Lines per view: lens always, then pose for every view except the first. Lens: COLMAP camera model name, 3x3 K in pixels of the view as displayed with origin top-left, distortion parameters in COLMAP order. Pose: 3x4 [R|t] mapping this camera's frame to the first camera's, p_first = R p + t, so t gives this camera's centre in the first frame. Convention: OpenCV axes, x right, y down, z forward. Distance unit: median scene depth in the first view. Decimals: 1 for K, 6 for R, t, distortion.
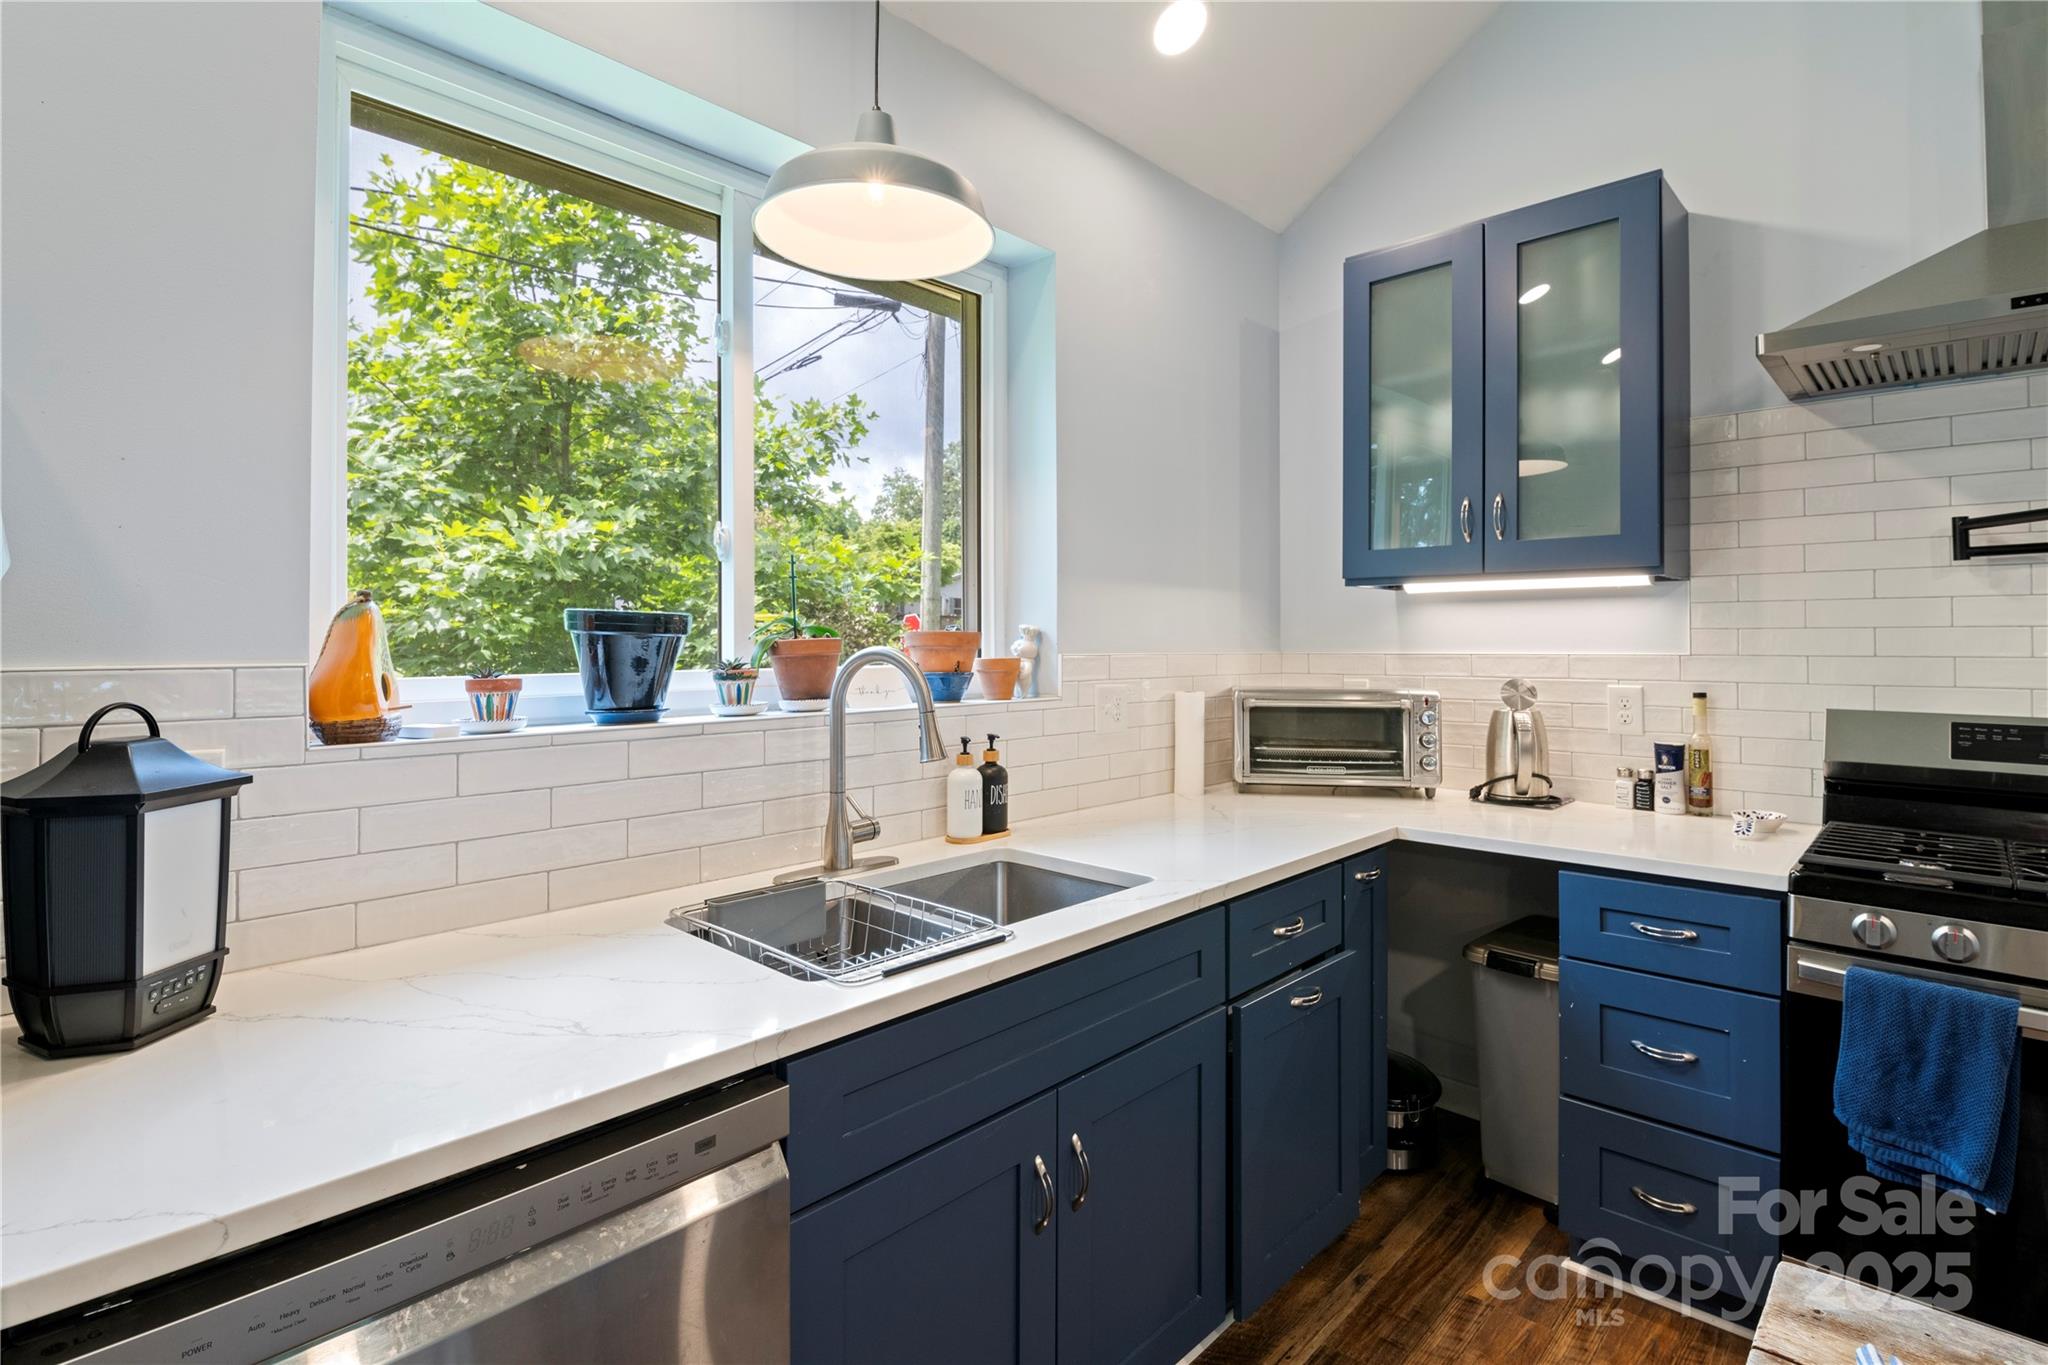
lens RADIAL K [[973.3, 0, 1042.2], [0, 973.3, 630.0], [0, 0, 1]] dist [0.001901, -0.011340]
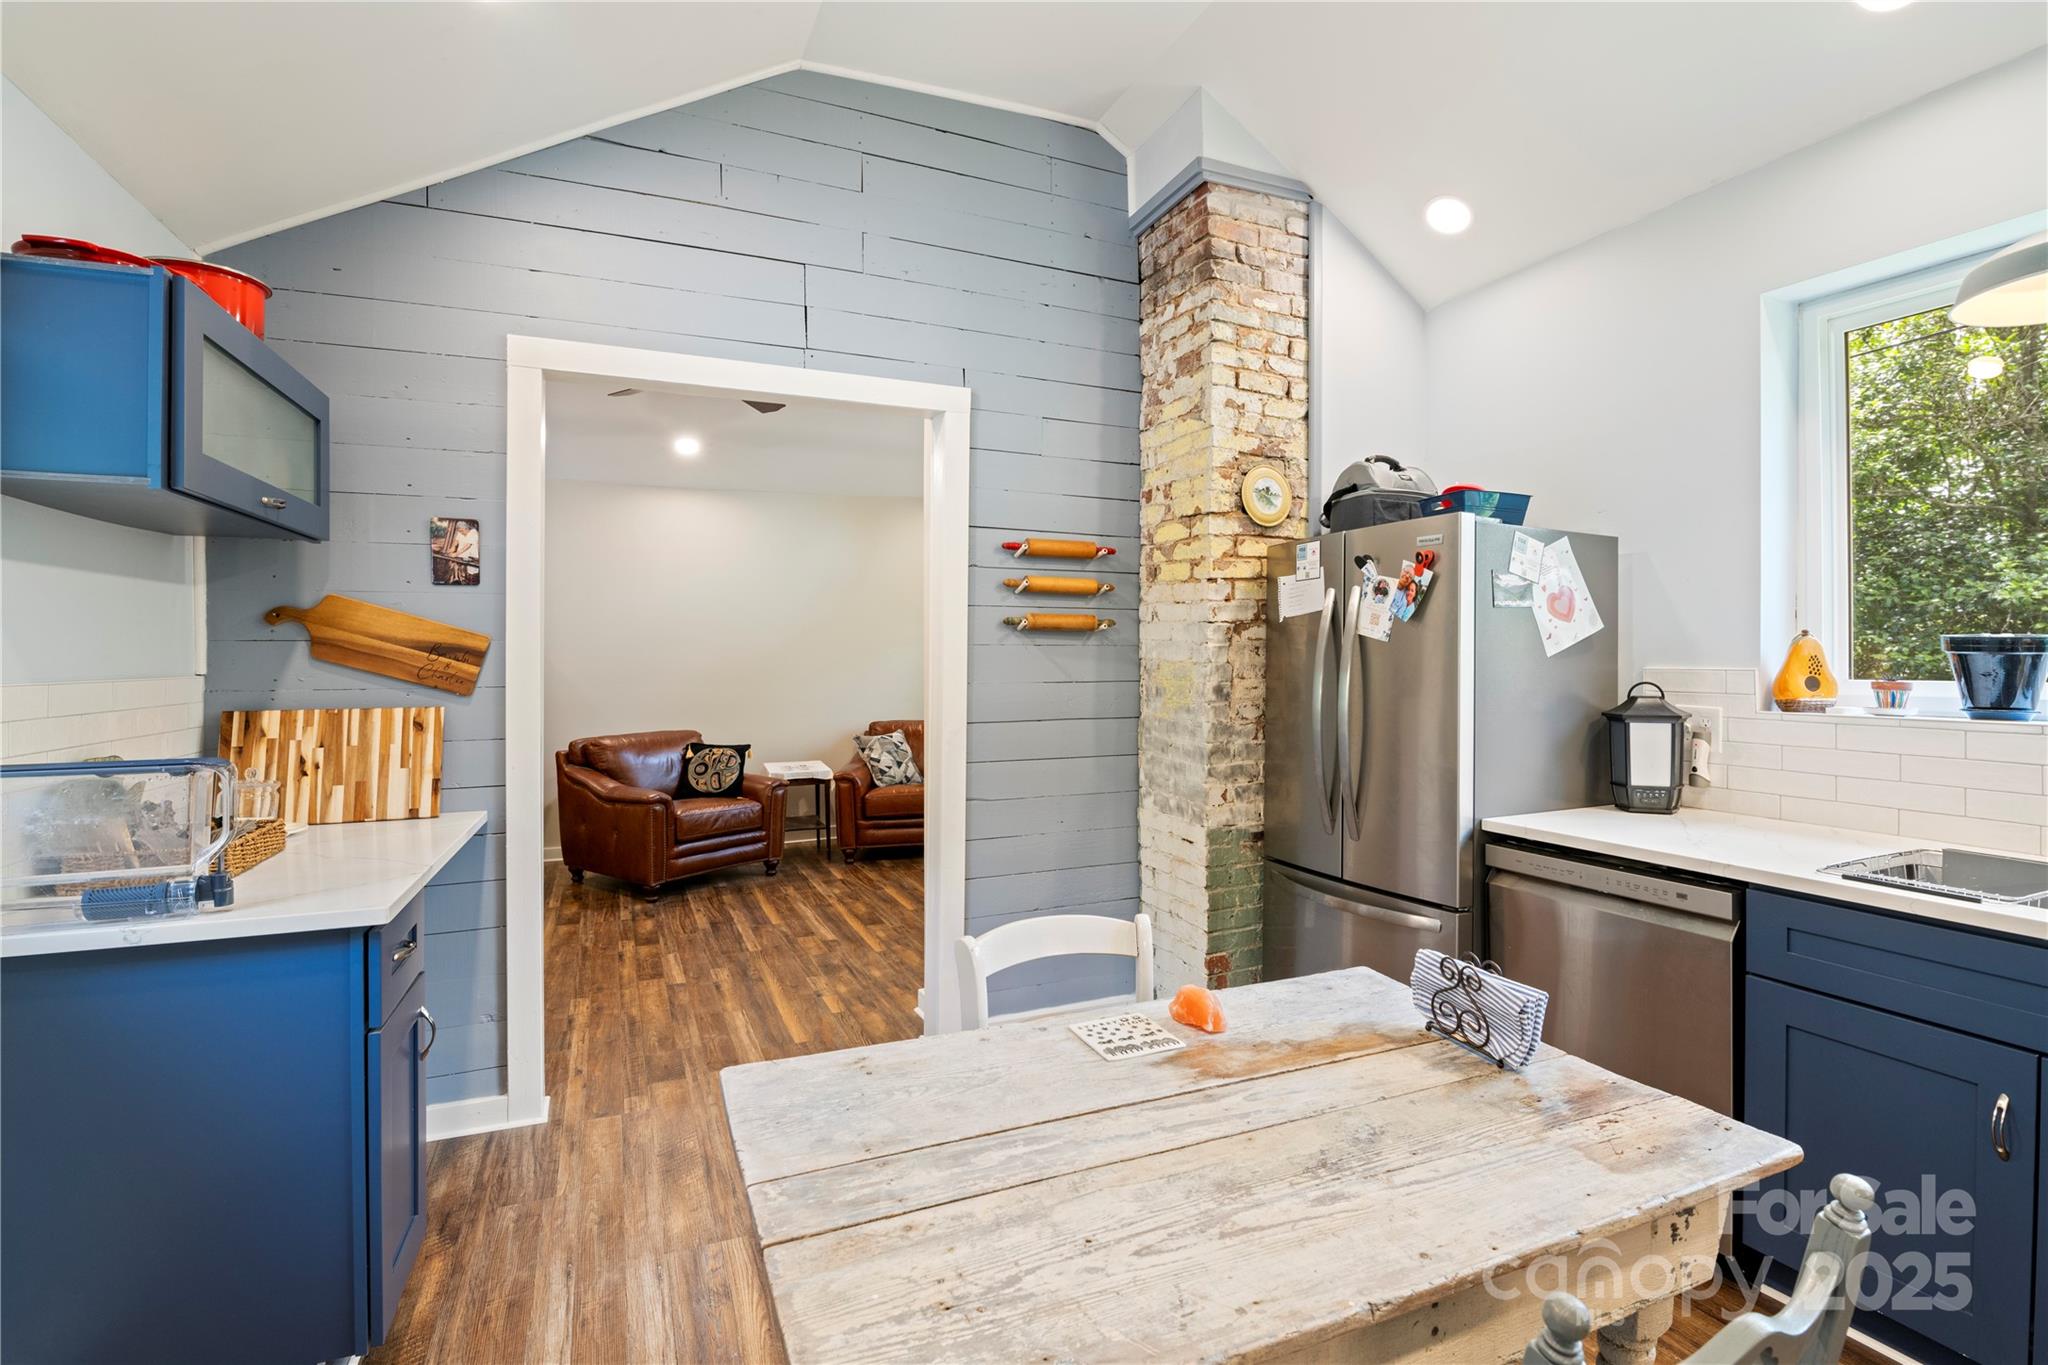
lens RADIAL K [[945.7, 0, 1029.5], [0, 945.7, 663.1], [0, 0, 1]] dist [-0.000762, -0.000164]
pose [[-0.393843, 0.003615, -0.919170, 0.877004], [0.010414, 0.999946, -0.000529, 0.003874], [0.919119, -0.009781, -0.393860, 0.213845]]
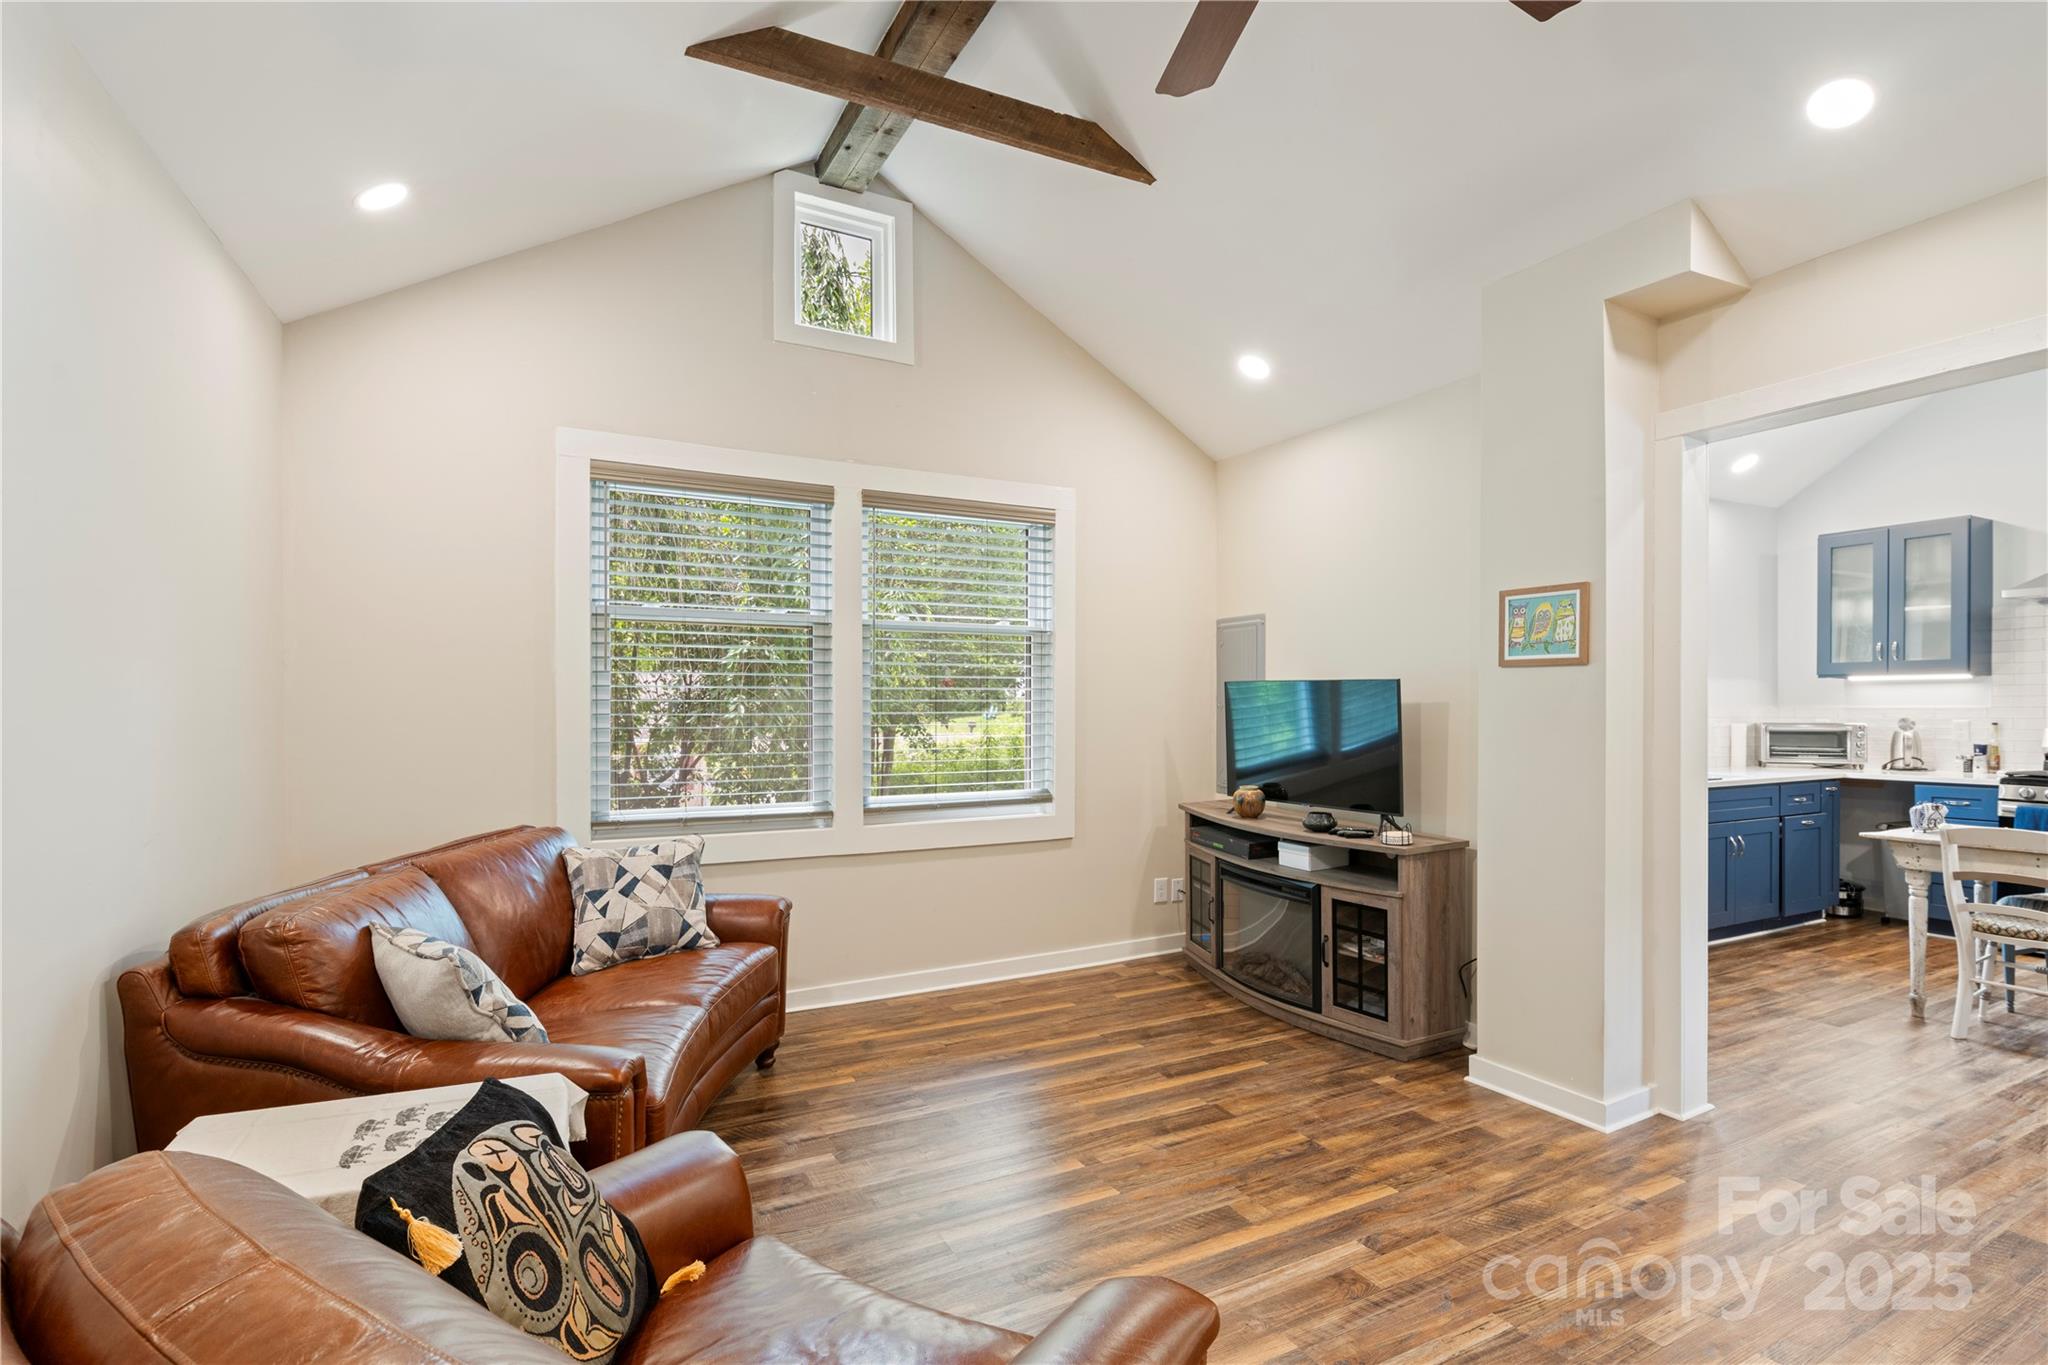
lens RADIAL K [[970.6, 0, 1035.5], [0, 970.6, 713.5], [0, 0, 1]] dist [-0.000035, -0.010158]
pose [[0.941291, 0.000528, -0.337596, -0.751039], [0.005355, 0.999850, 0.016493, -0.010088], [0.337554, -0.017332, 0.941146, -2.026064]]
